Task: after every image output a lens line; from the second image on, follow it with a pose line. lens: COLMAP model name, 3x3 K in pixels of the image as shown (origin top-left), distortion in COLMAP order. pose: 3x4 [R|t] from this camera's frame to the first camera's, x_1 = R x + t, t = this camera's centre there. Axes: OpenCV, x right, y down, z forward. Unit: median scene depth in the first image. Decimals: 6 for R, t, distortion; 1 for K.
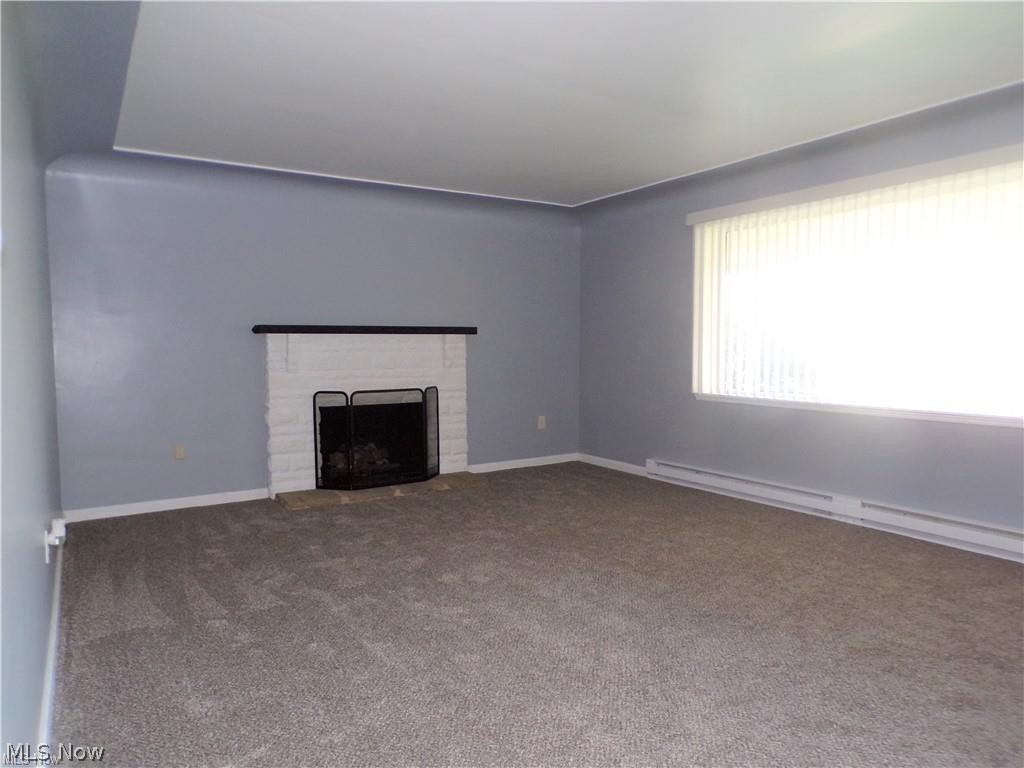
lens RADIAL K [[695.3, 0, 520.2], [0, 695.3, 391.2], [0, 0, 1]] dist [0.003386, -0.003183]
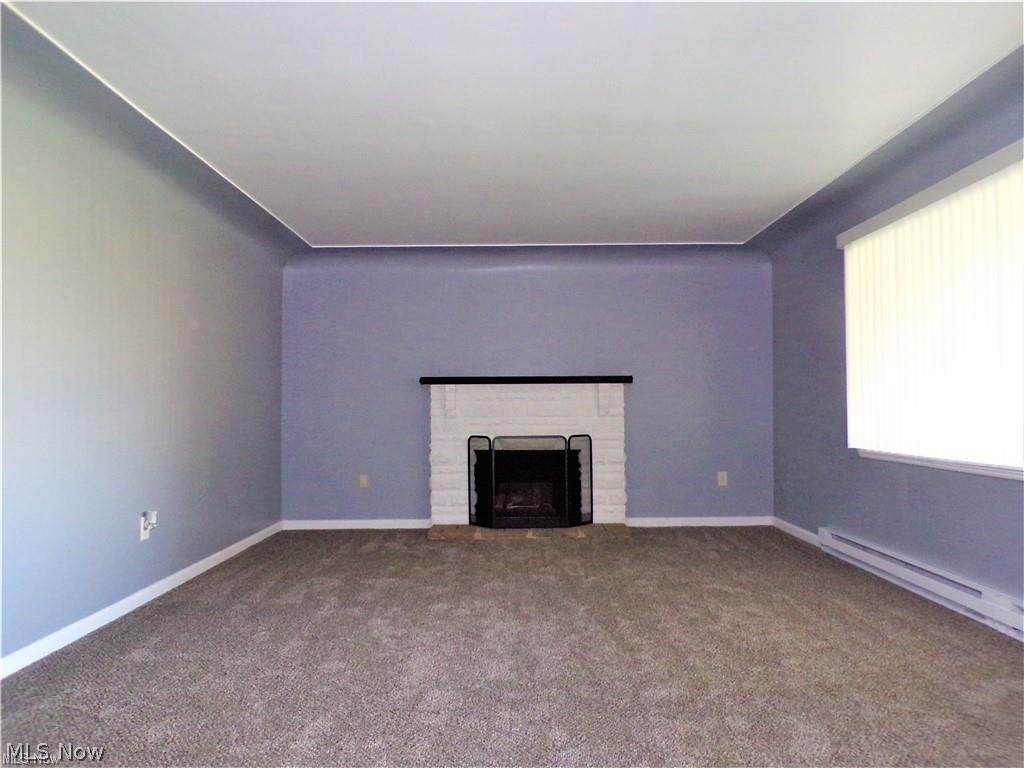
lens RADIAL K [[695.3, 0, 520.2], [0, 695.3, 391.2], [0, 0, 1]] dist [0.003386, -0.003183]
pose [[0.843975, -0.013817, -0.536205, 0.367241], [-0.034401, 0.996216, -0.079817, 0.015095], [0.535278, 0.085810, 0.840306, 0.098357]]
